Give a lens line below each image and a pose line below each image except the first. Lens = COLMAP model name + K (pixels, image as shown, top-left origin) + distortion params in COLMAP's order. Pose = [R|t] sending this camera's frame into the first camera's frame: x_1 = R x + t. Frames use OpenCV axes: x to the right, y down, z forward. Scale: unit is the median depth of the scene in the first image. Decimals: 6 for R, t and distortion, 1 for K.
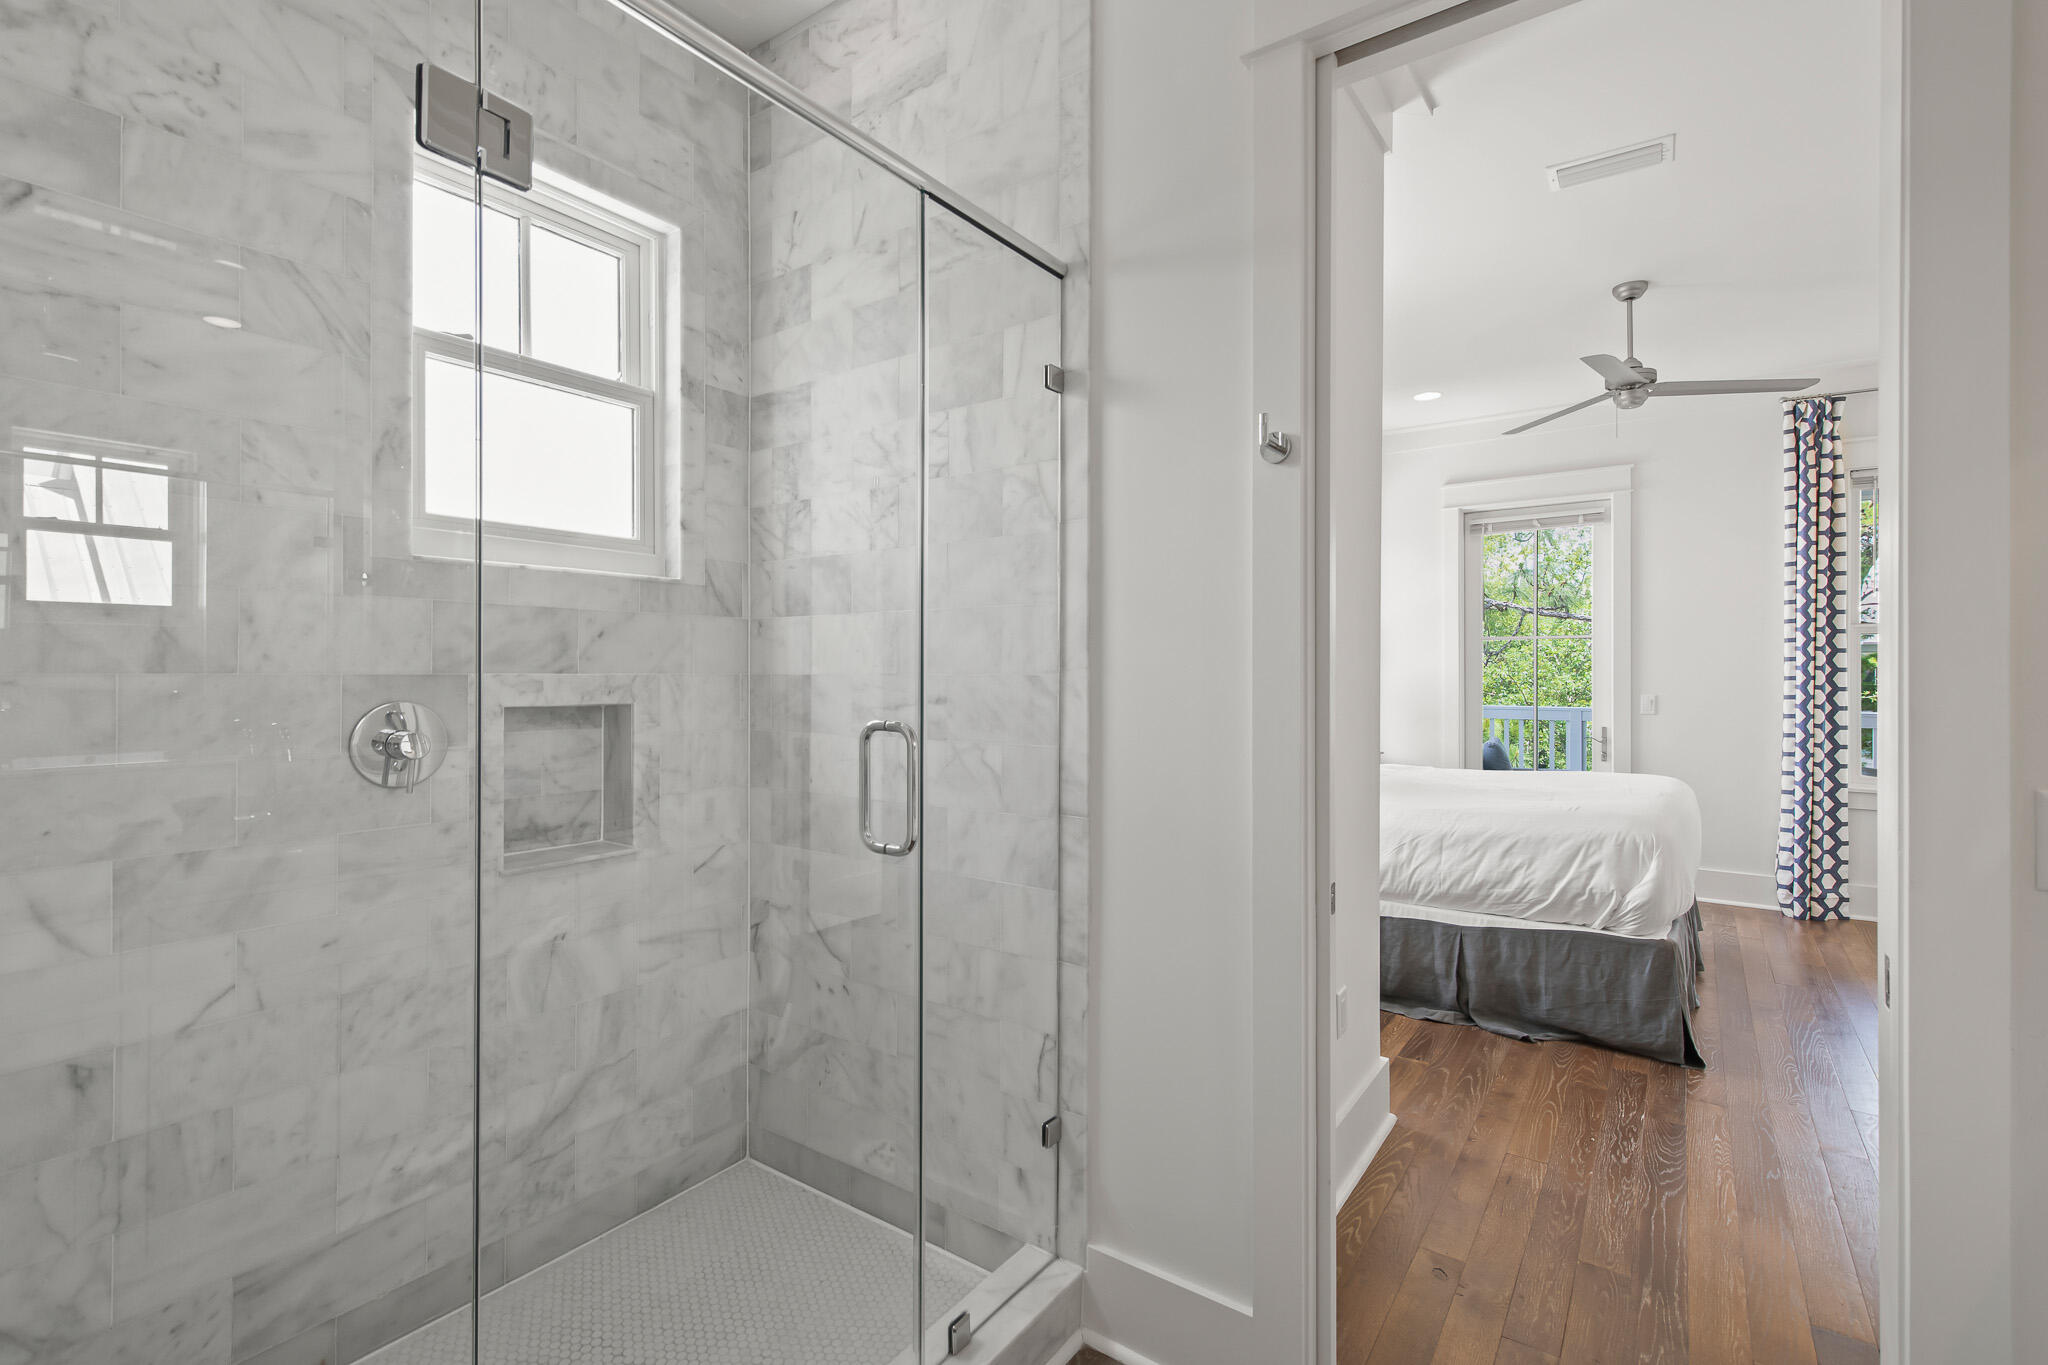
lens RADIAL K [[930.9, 0, 1025.7], [0, 930.9, 669.3], [0, 0, 1]] dist [0.016572, 0.000126]
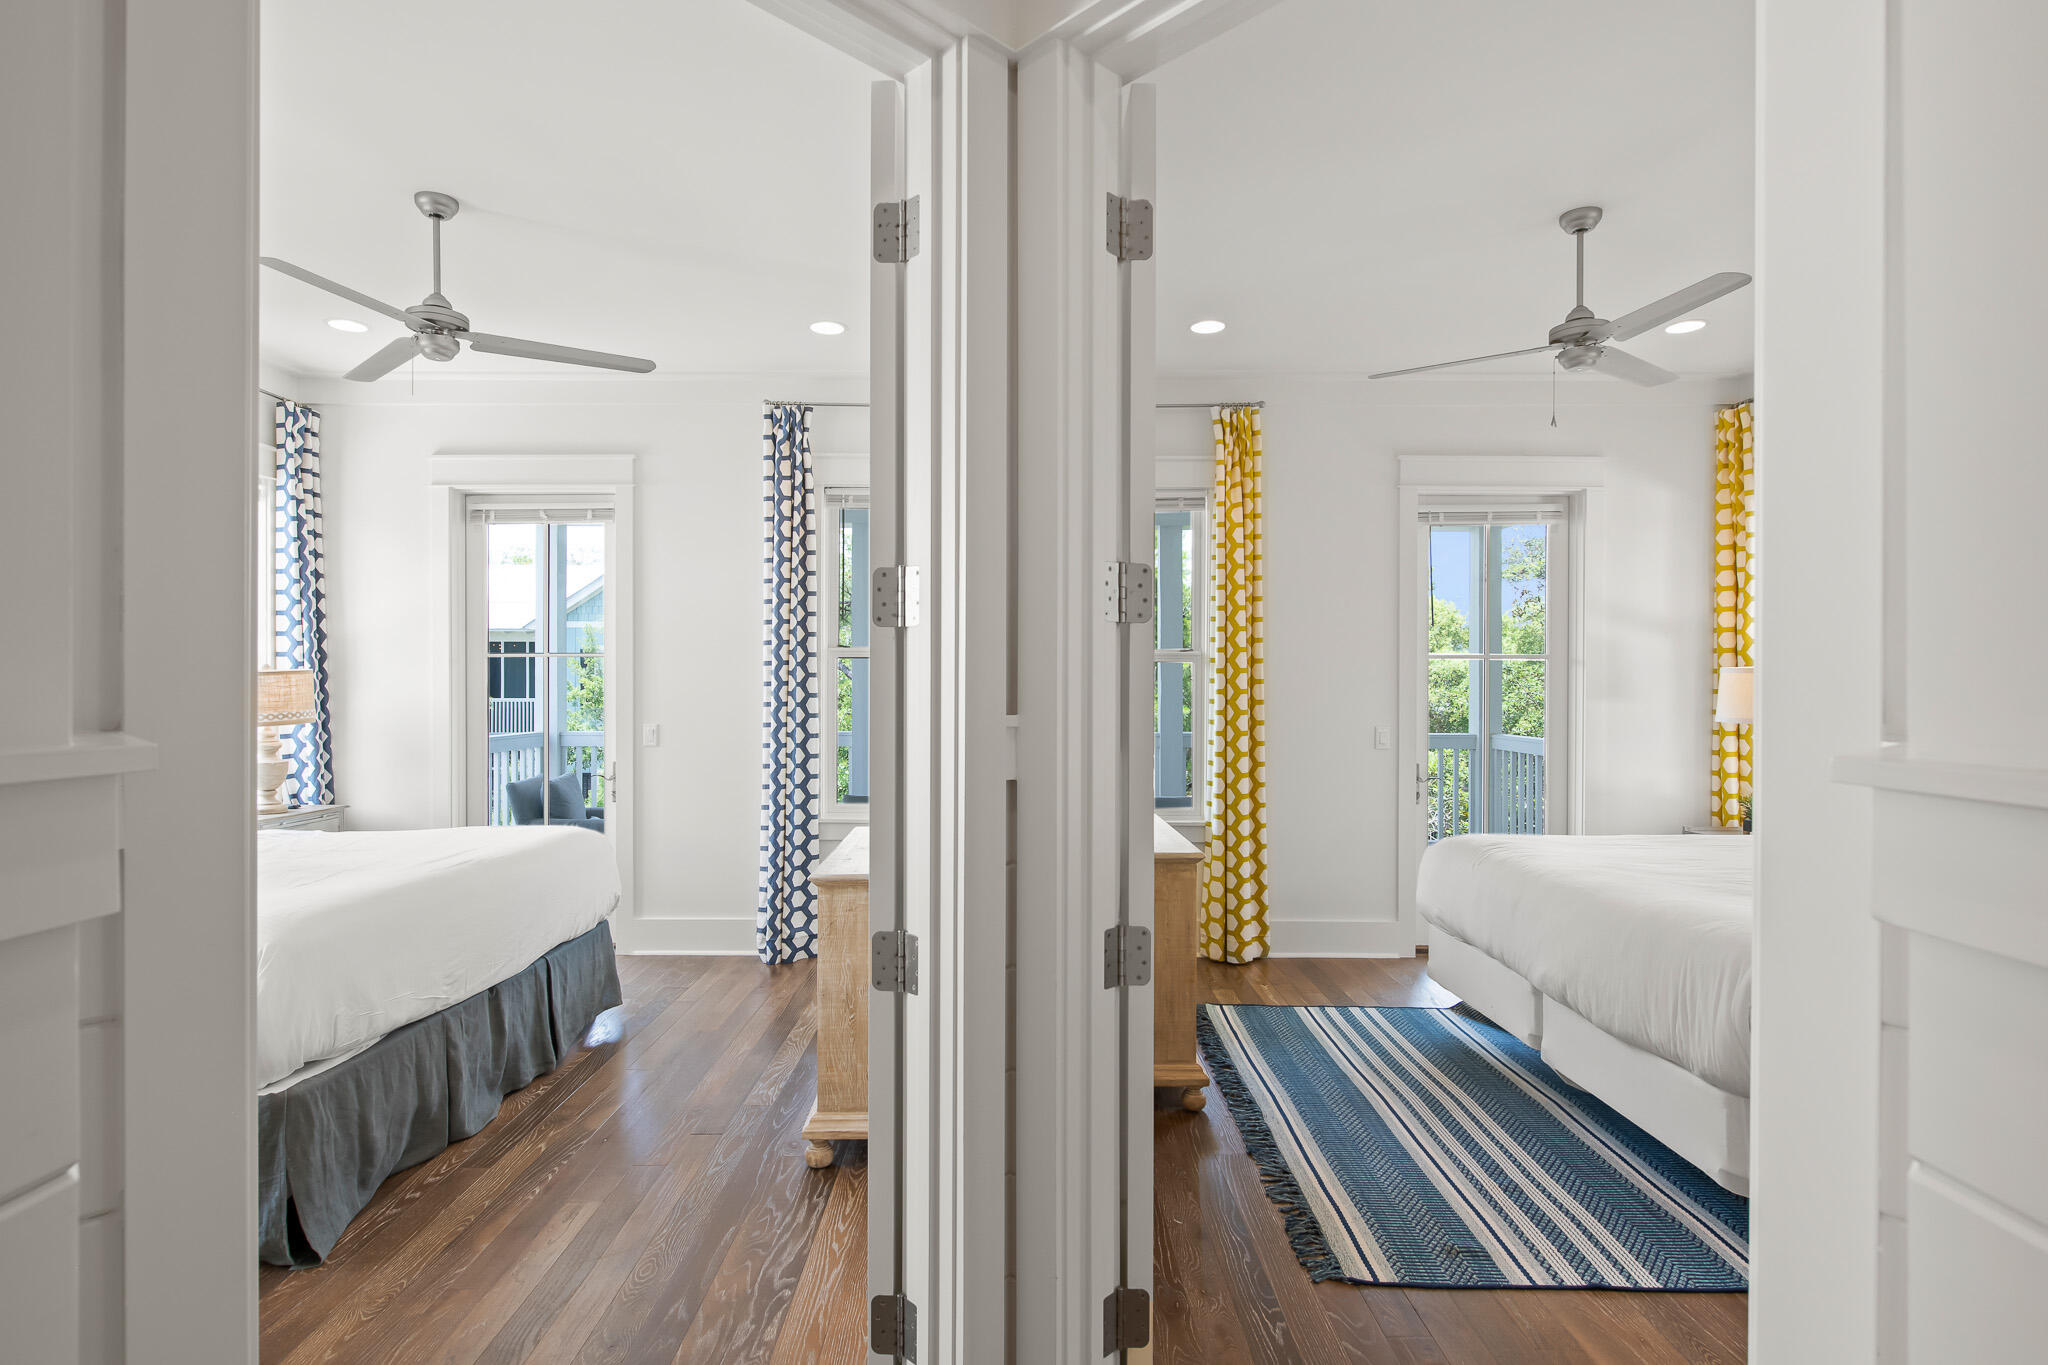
lens RADIAL K [[1032.1, 0, 1016.4], [0, 1032.1, 689.3], [0, 0, 1]] dist [-0.002908, -0.000564]
pose [[0.821367, -0.003055, 0.570392, 0.442279], [-0.001086, 0.999975, 0.006920, -0.012774], [-0.570399, -0.006303, 0.821343, 0.029296]]
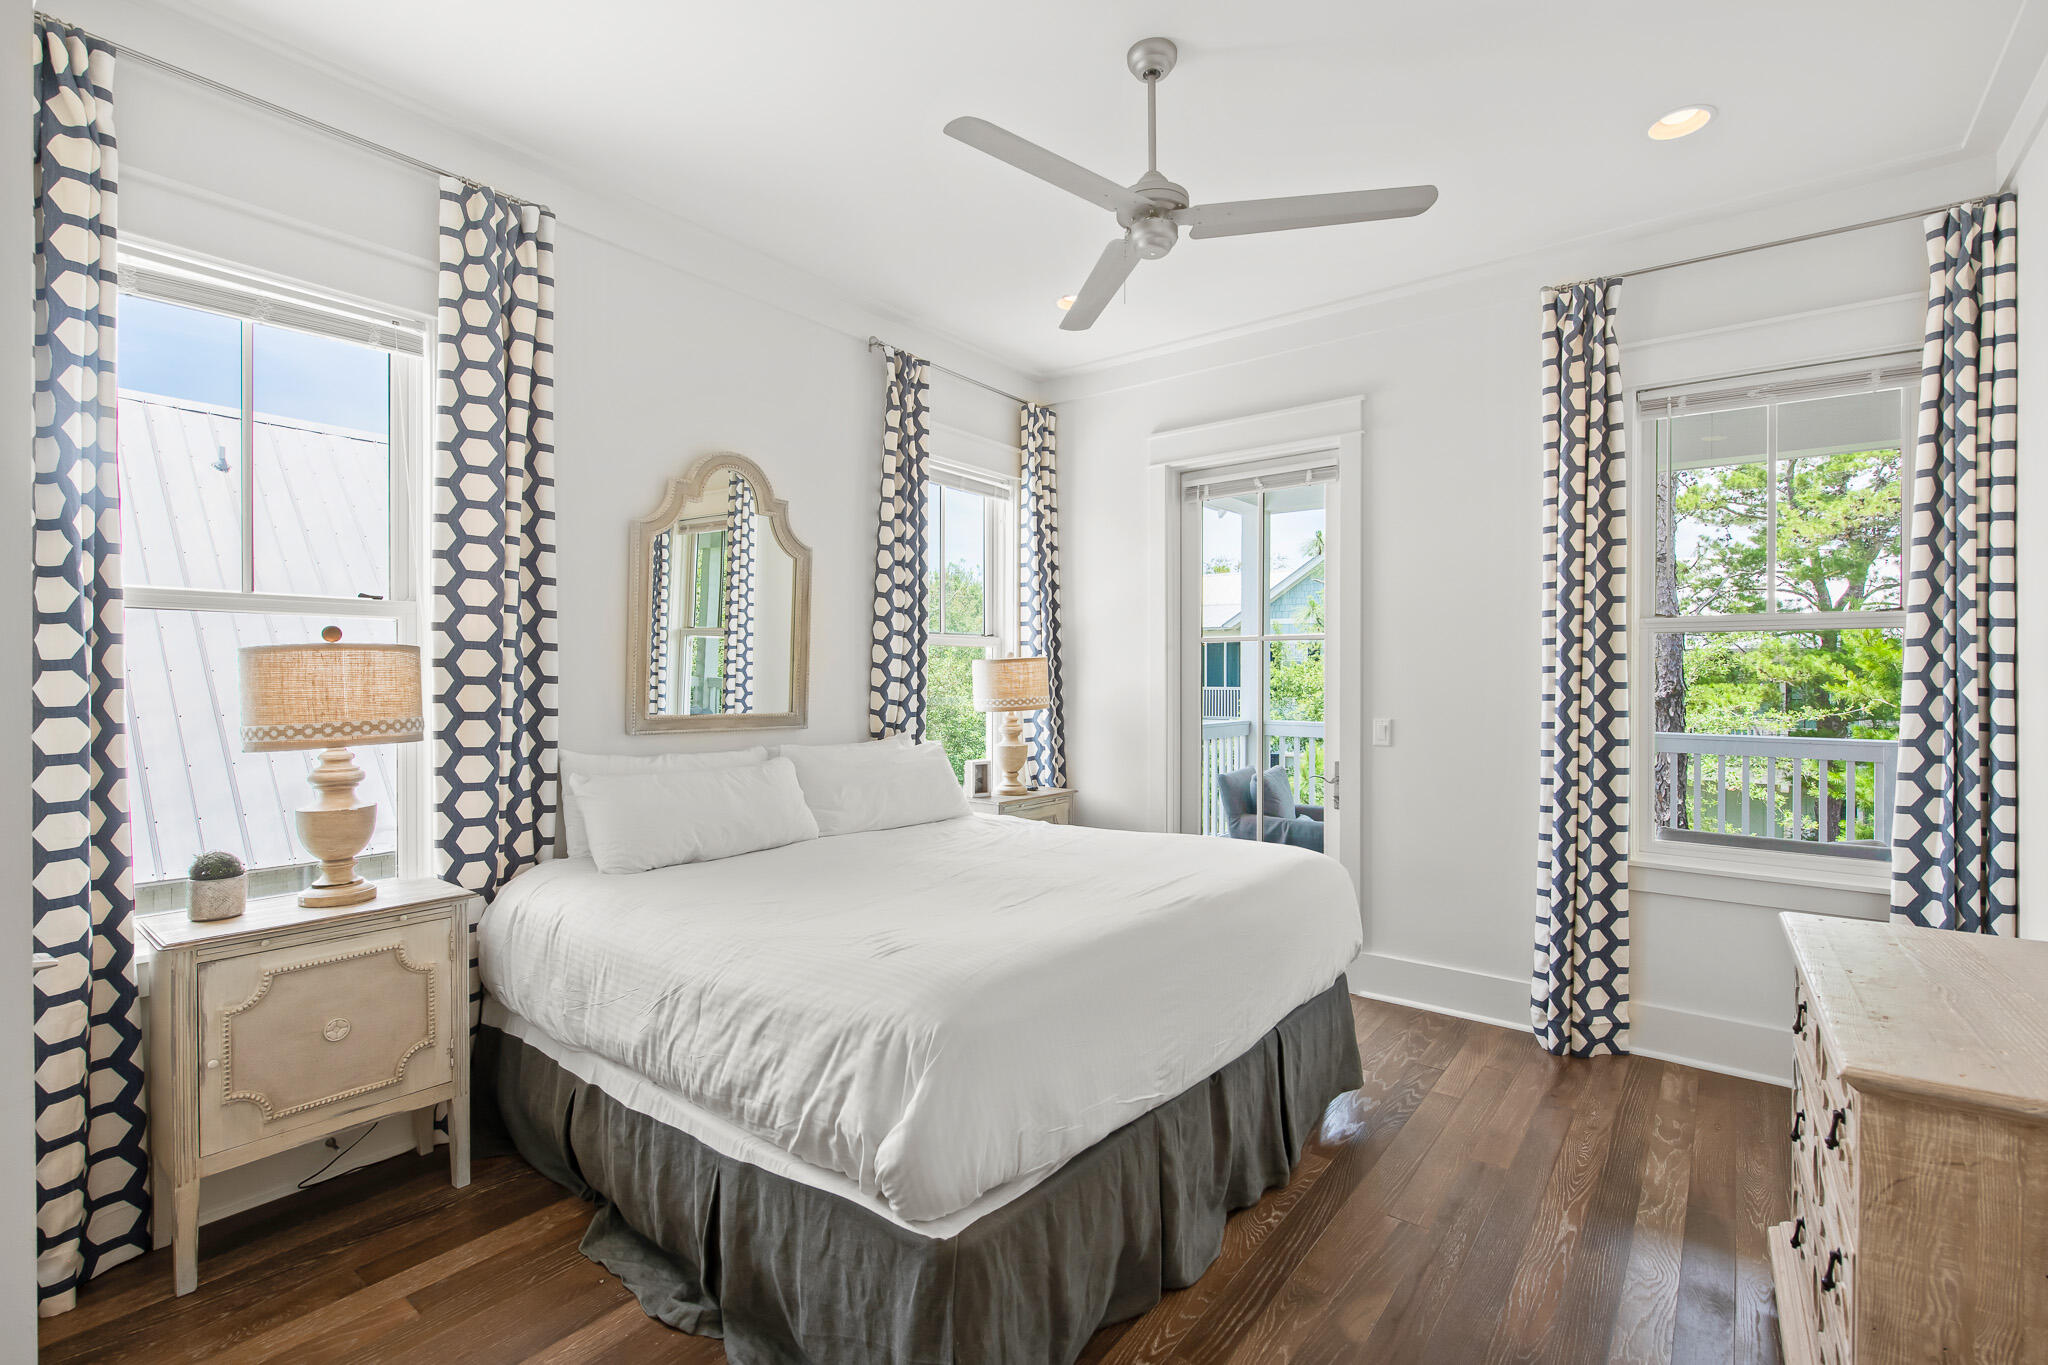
lens RADIAL K [[907.8, 0, 1025.2], [0, 907.8, 677.3], [0, 0, 1]] dist [-0.001033, -0.000123]
pose [[0.998791, 0.000109, -0.049152, 0.474327], [0.000102, 0.999991, 0.004292, -0.007985], [0.049152, -0.004292, 0.998782, 0.332249]]
